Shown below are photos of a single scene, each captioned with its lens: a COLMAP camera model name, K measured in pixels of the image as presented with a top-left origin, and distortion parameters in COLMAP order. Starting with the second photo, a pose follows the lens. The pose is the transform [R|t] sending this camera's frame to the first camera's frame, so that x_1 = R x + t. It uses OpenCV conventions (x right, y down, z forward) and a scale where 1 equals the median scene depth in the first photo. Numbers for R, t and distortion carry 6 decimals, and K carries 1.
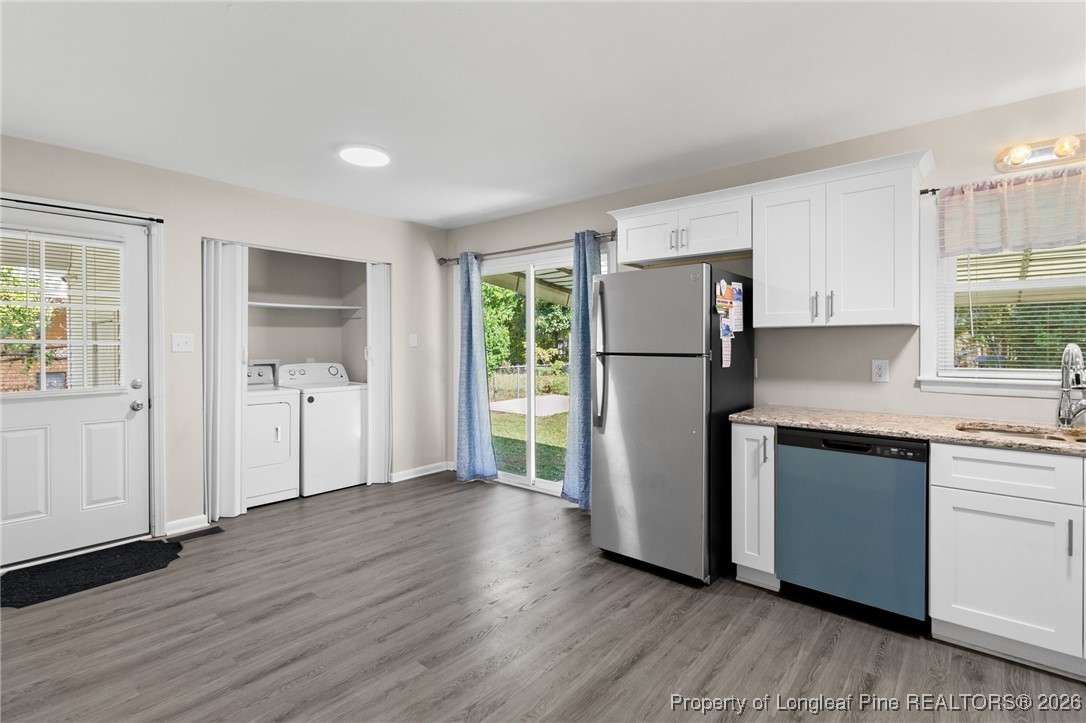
lens RADIAL K [[511.3, 0, 542.0], [0, 511.3, 345.5], [0, 0, 1]] dist [0.002737, -0.000116]
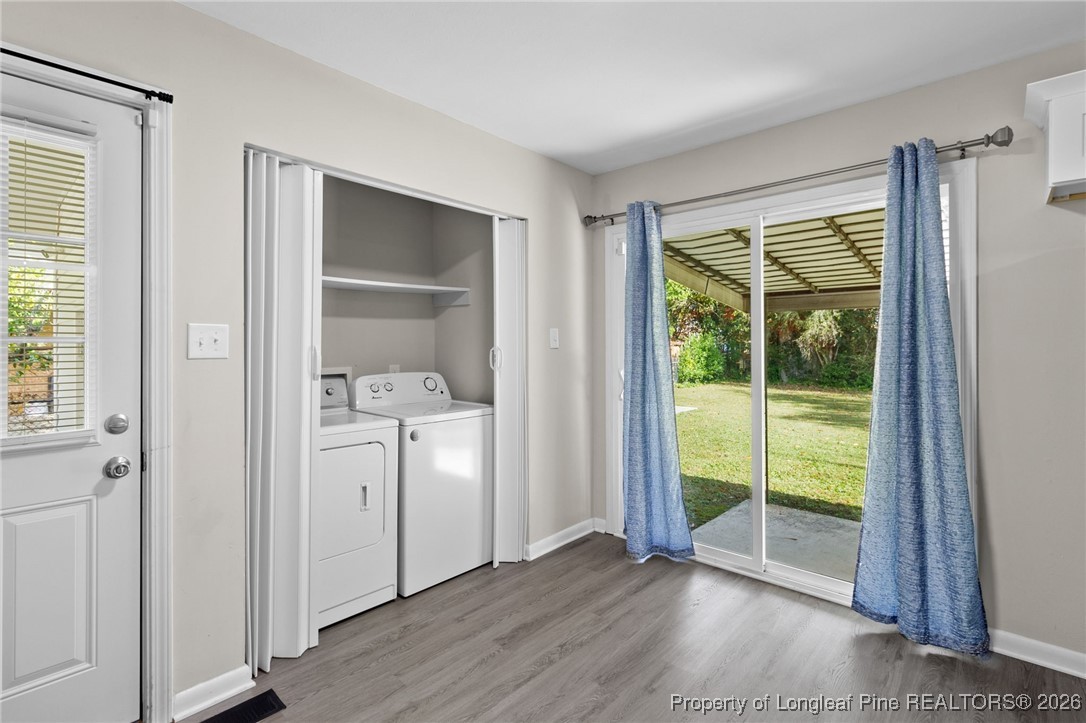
lens RADIAL K [[511.3, 0, 550.0], [0, 511.3, 340.3], [0, 0, 1]] dist [0.002737, -0.000116]
pose [[0.999794, -0.000279, -0.020318, -0.274578], [0.000054, 0.999939, -0.011073, -0.000130], [0.020320, 0.011070, 0.999732, 0.388063]]
